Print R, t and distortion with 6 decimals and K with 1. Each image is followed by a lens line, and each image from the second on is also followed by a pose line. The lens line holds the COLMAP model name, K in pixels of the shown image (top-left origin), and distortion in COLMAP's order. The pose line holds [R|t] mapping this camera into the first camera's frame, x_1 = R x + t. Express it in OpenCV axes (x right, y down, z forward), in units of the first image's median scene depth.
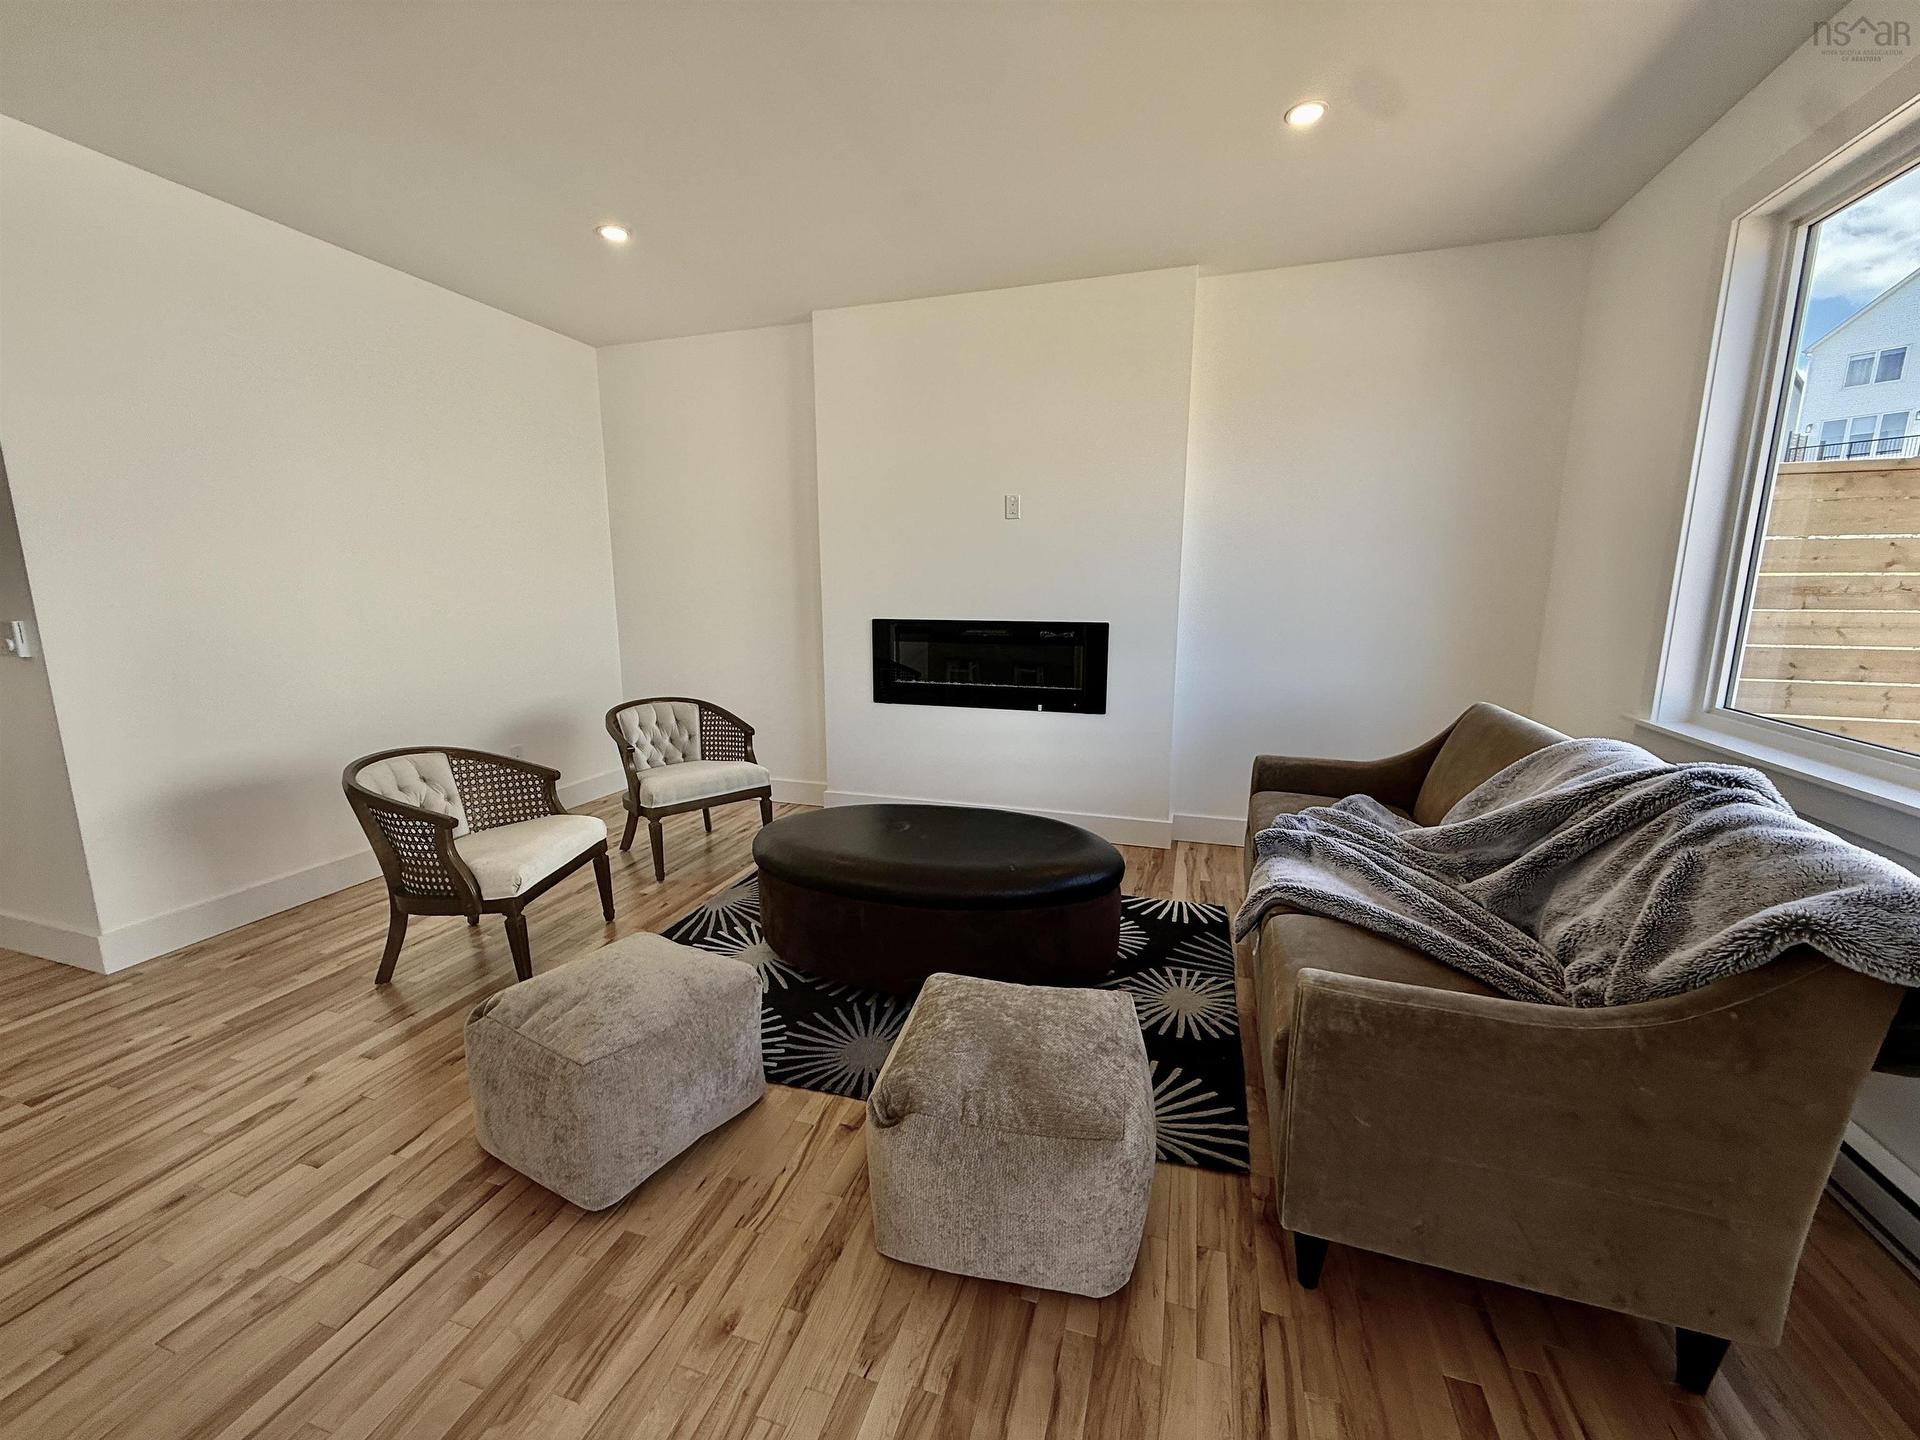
lens RADIAL K [[758.4, 0, 955.4], [0, 758.4, 727.1], [0, 0, 1]] dist [-0.002207, 0.000353]
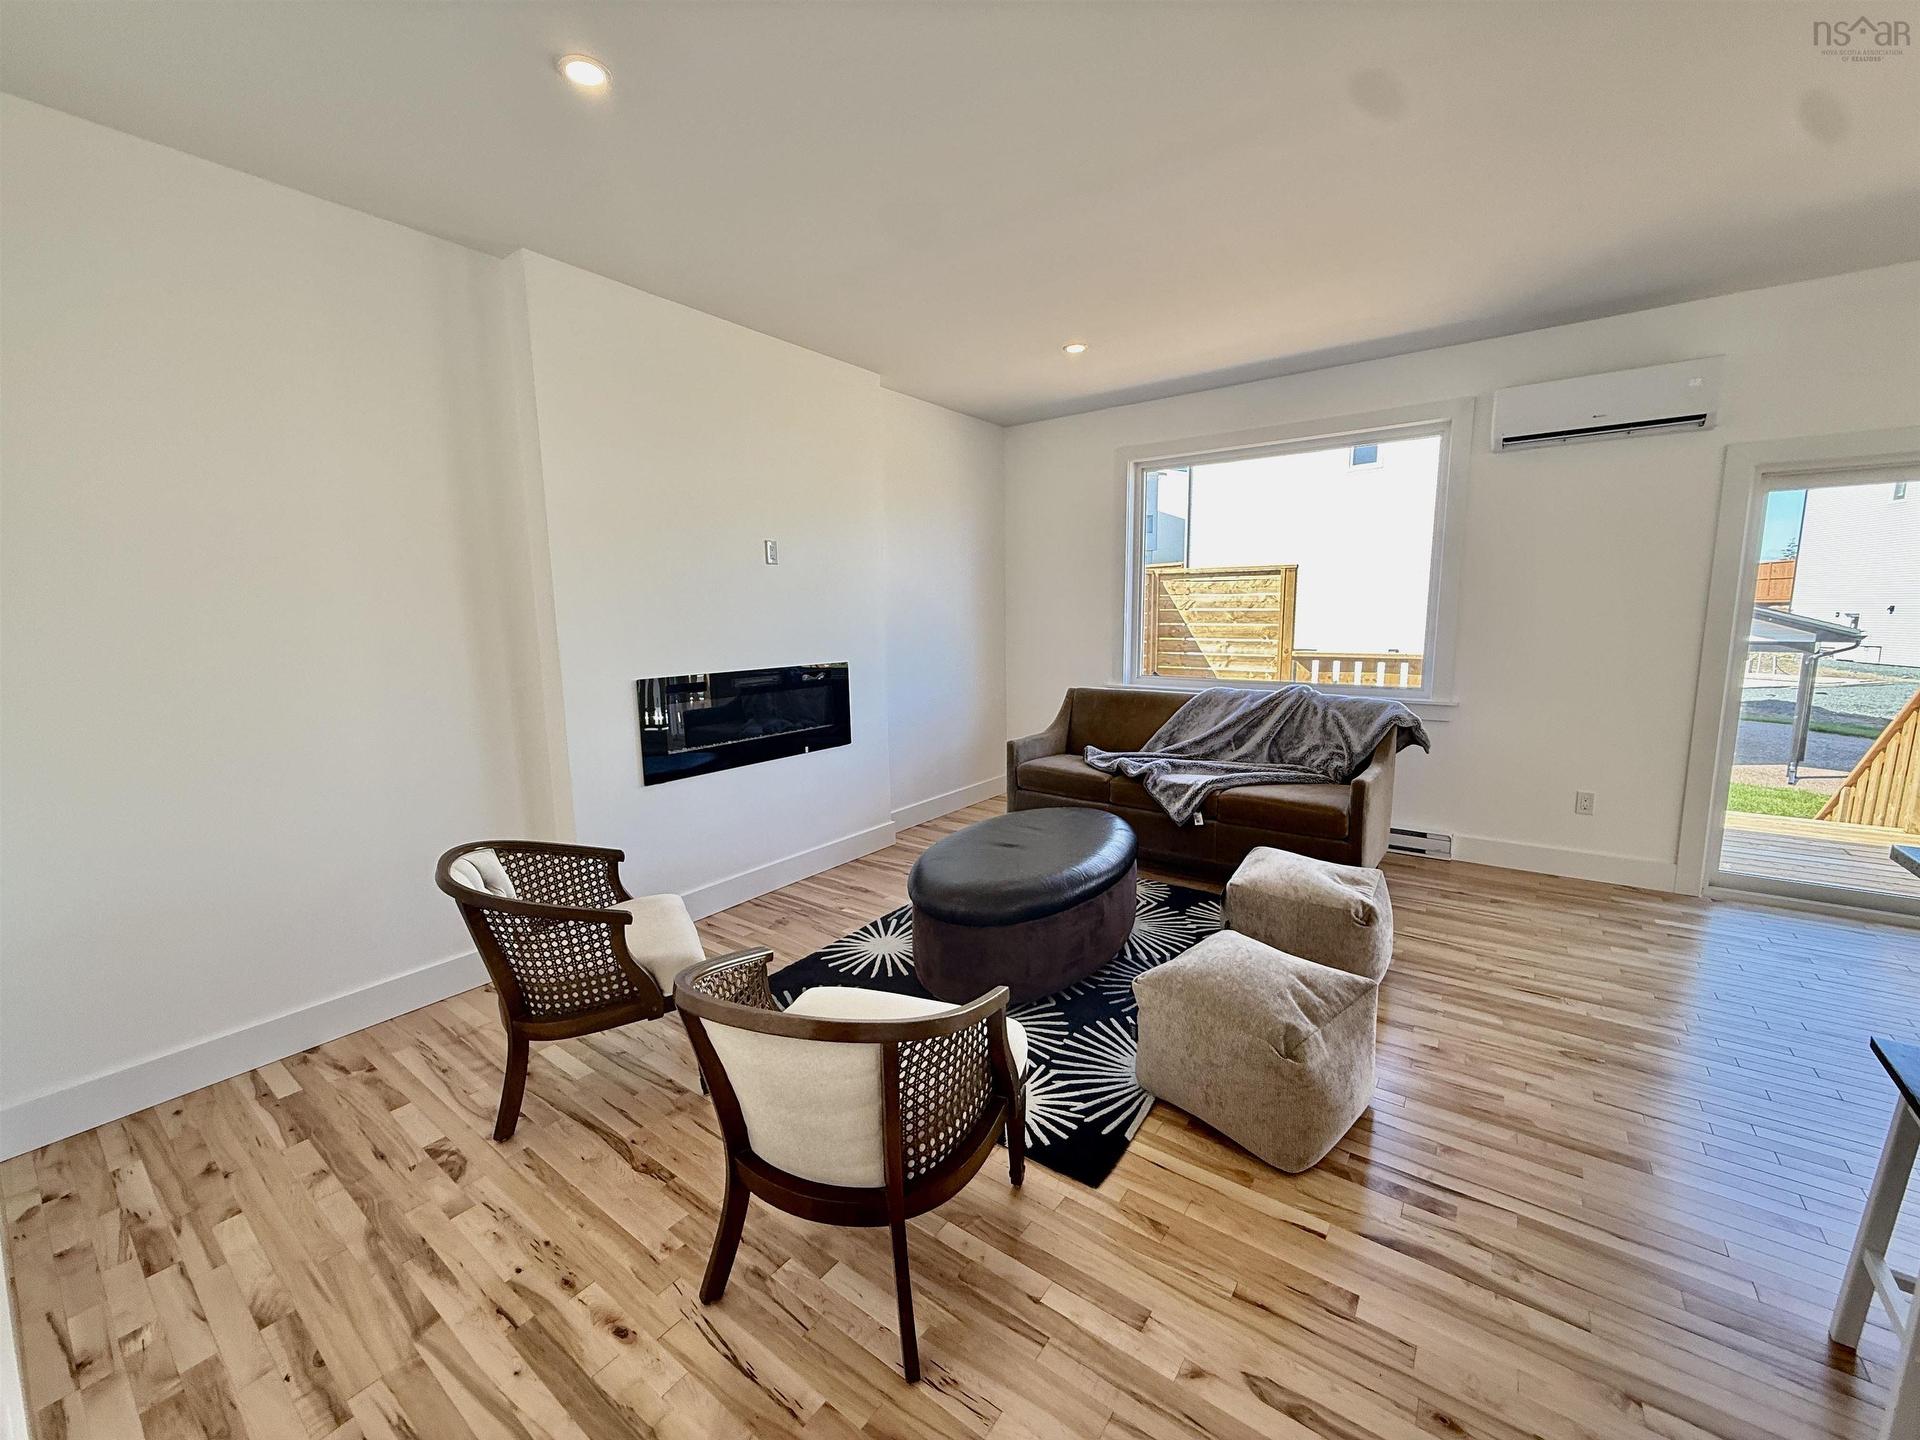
lens RADIAL K [[758.4, 0, 959.4], [0, 758.4, 724.7], [0, 0, 1]] dist [-0.002207, 0.000353]
pose [[0.322160, -0.143250, 0.935784, -0.789159], [0.186668, 0.978691, 0.085554, -0.109955], [-0.928099, 0.147119, 0.342035, 0.471053]]
